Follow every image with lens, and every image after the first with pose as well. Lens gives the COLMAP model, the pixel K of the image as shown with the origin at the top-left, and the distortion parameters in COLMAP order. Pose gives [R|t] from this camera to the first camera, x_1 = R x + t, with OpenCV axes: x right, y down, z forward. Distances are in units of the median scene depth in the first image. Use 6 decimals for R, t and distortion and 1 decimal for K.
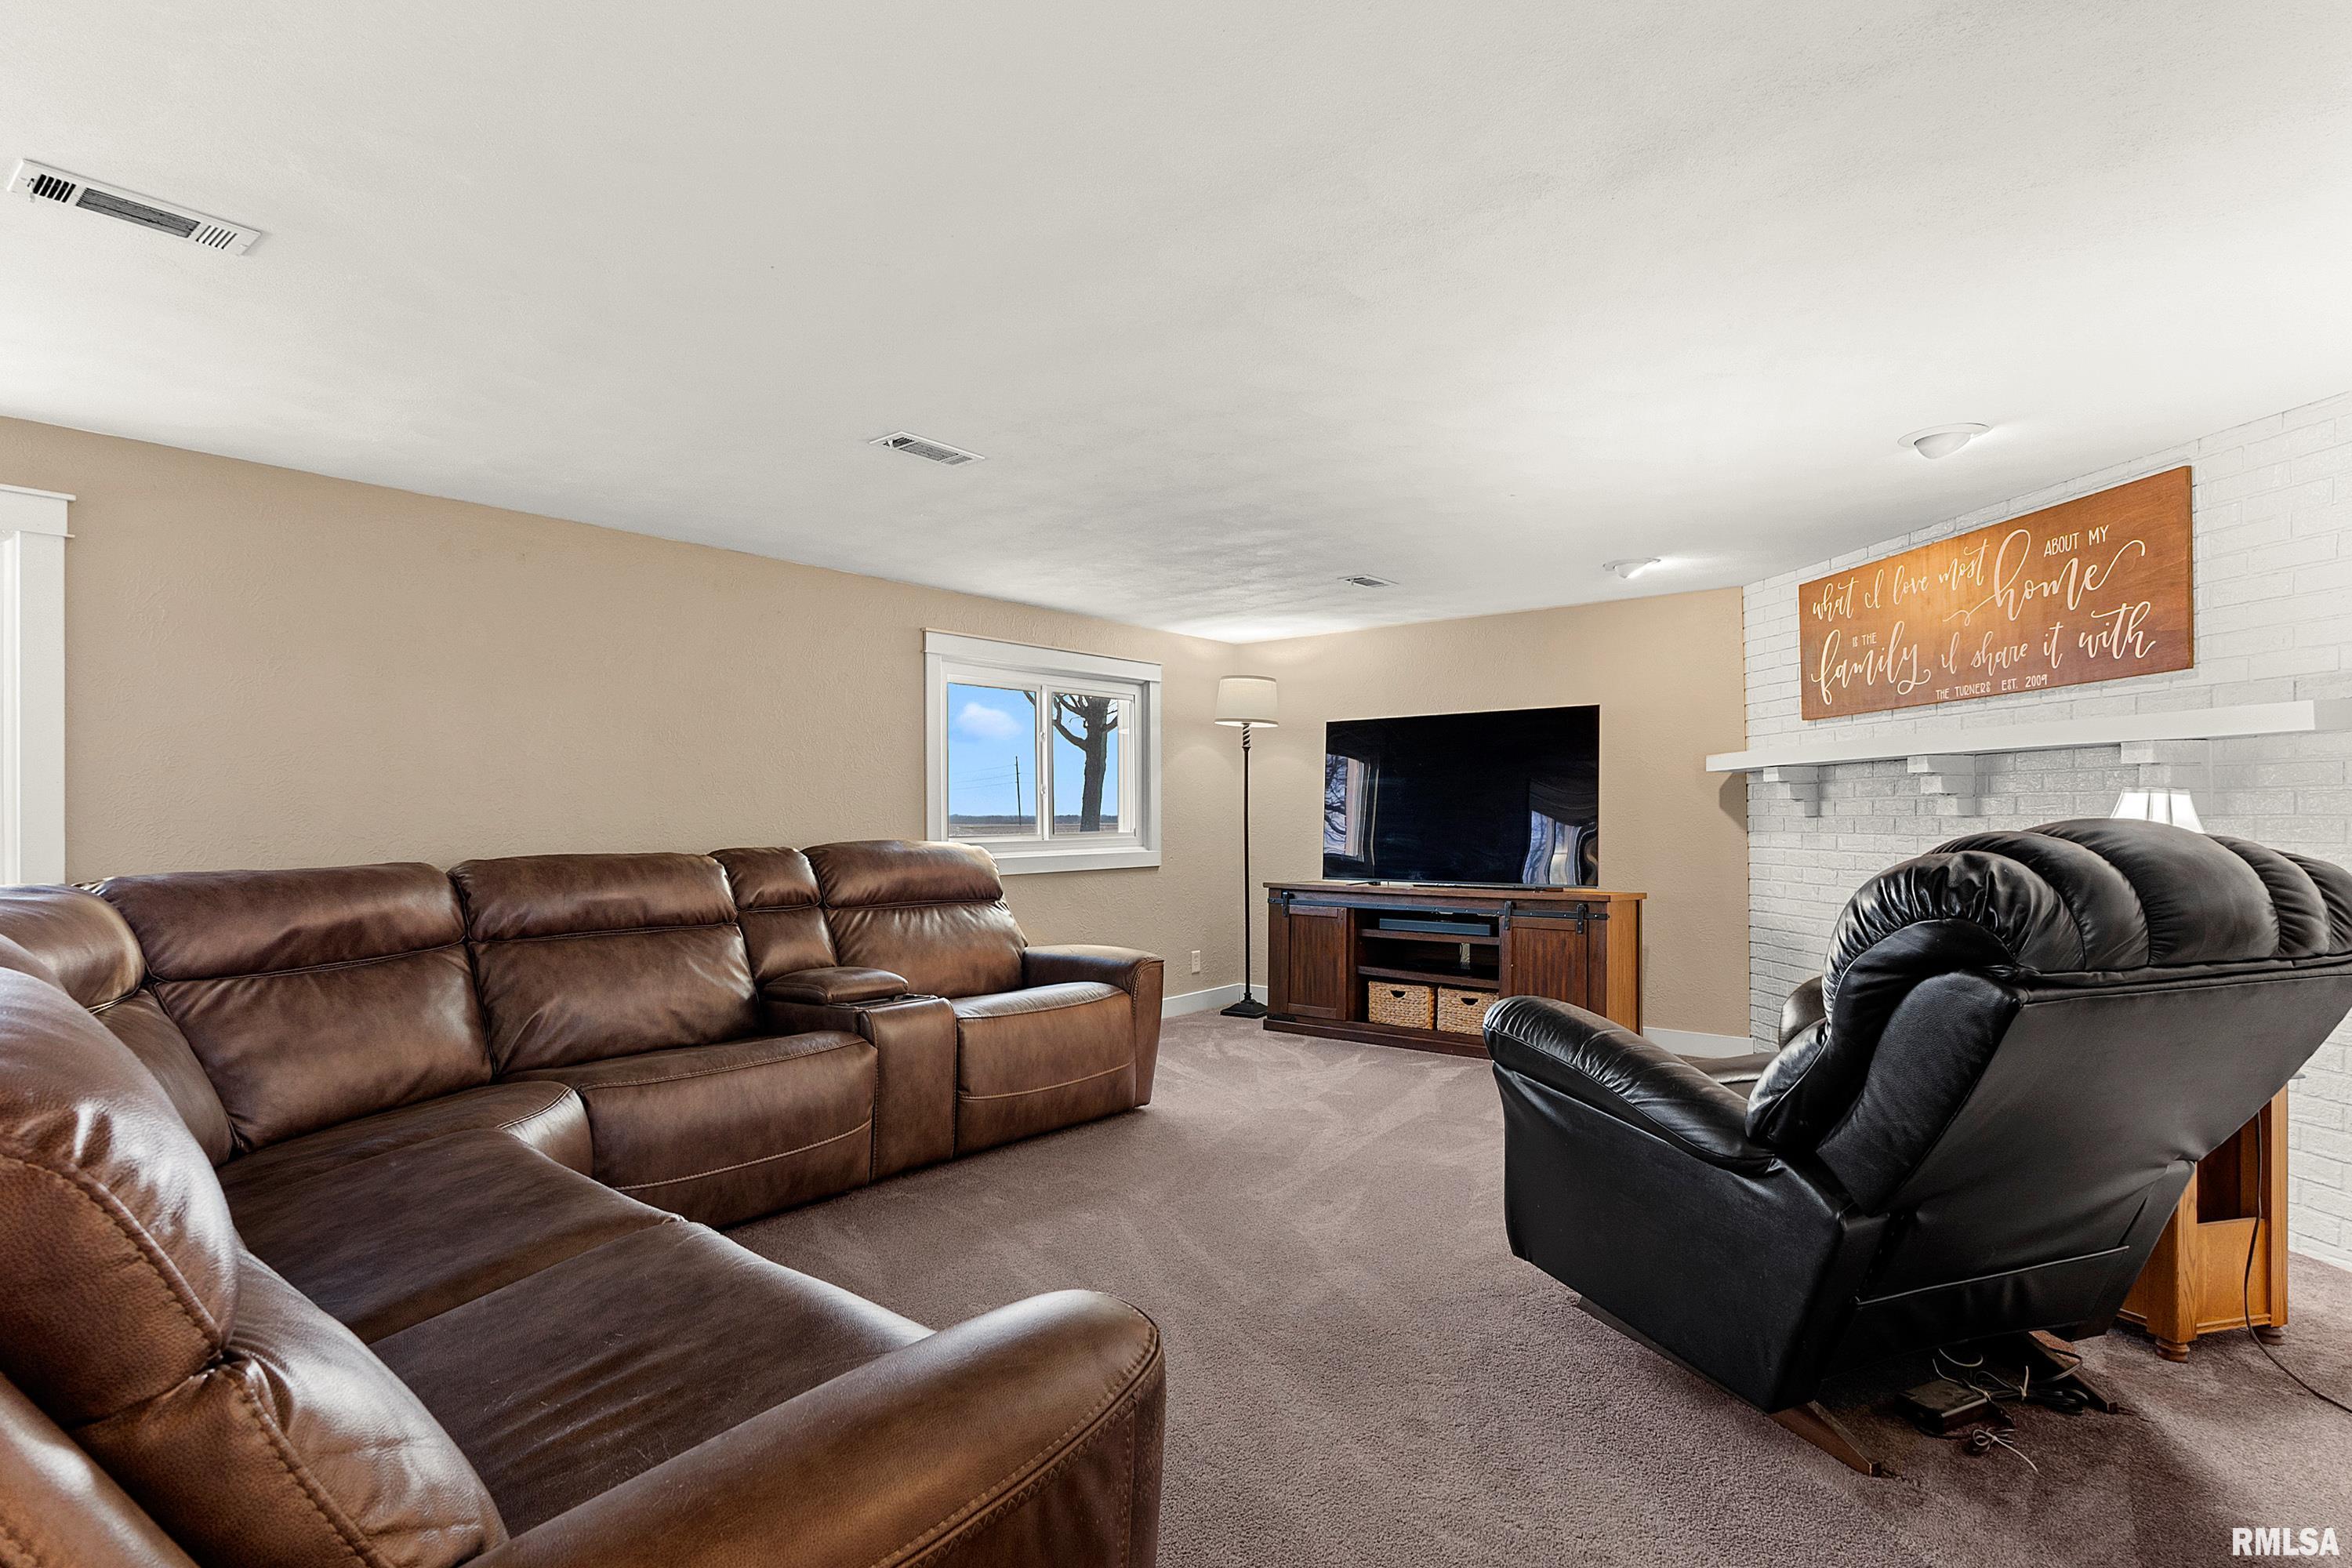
lens RADIAL K [[1090.4, 0, 1178.7], [0, 1090.4, 797.4], [0, 0, 1]] dist [0.000004, -0.000002]
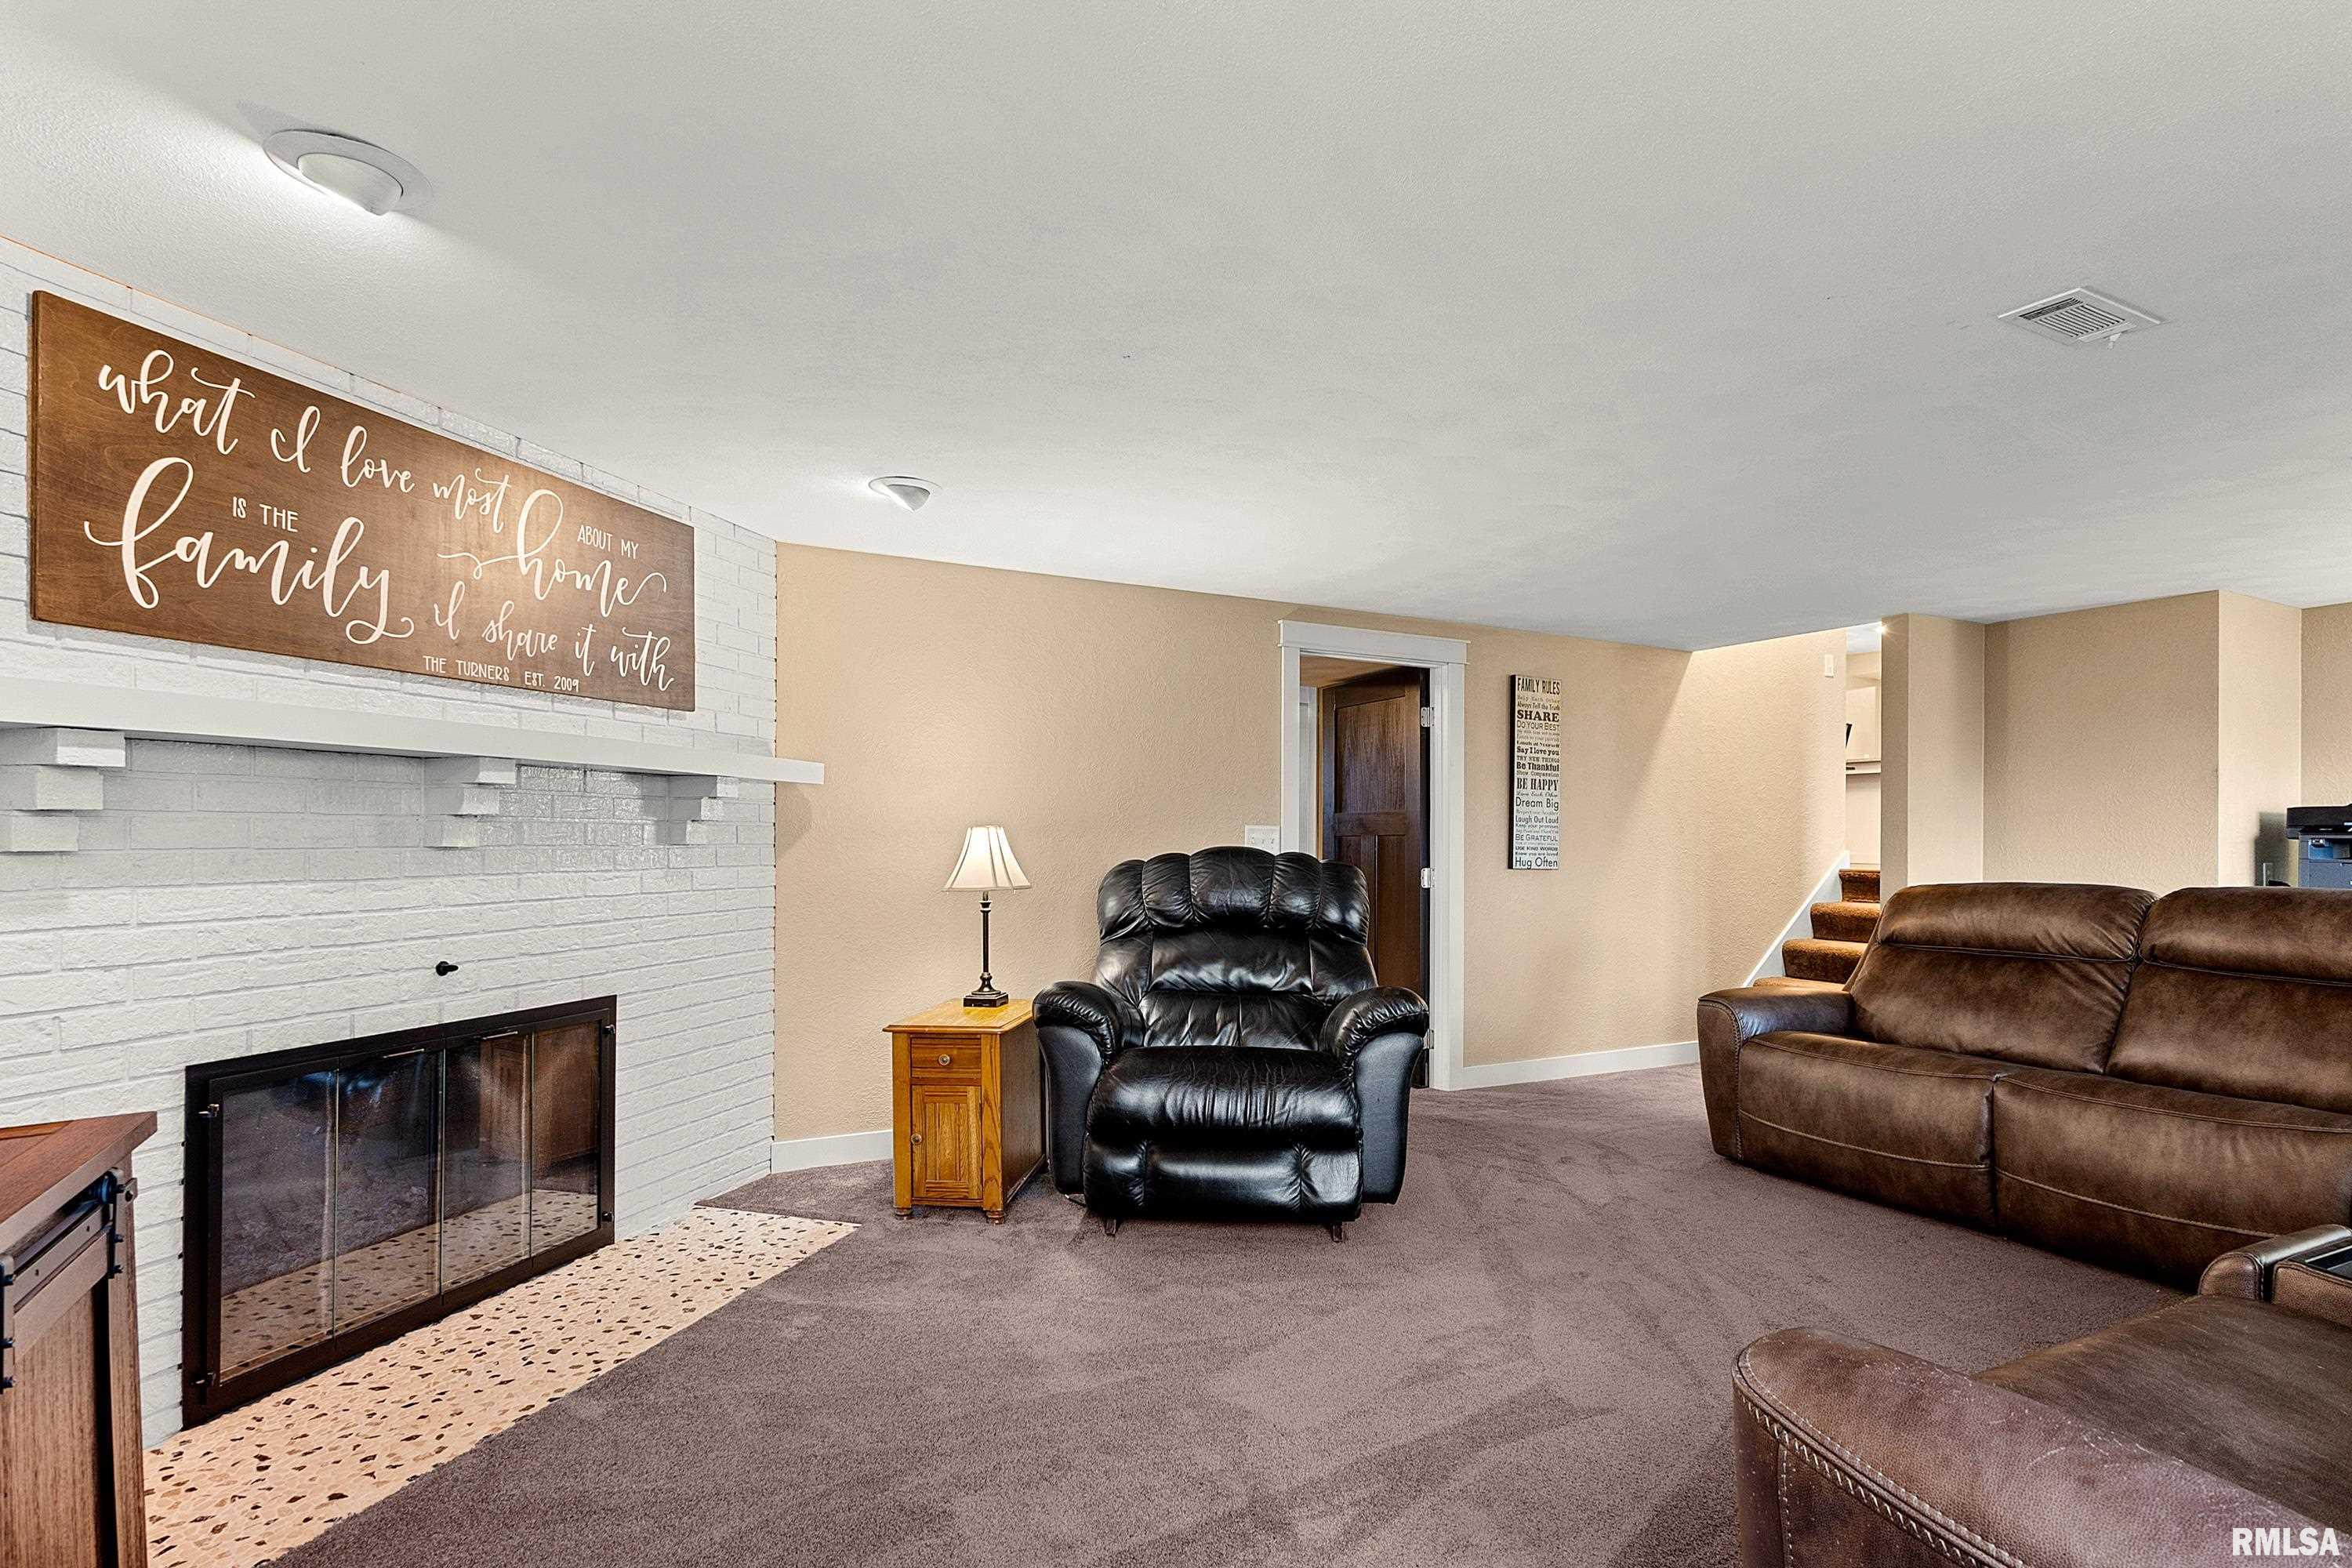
lens RADIAL K [[1203.4, 0, 1174.4], [0, 1203.4, 788.9], [0, 0, 1]] dist [0.000489, 0.000051]
pose [[-0.918572, 0.015434, 0.394953, -0.000194], [-0.006687, 0.998487, -0.054572, 0.019002], [-0.395198, -0.052769, -0.917079, 1.584188]]
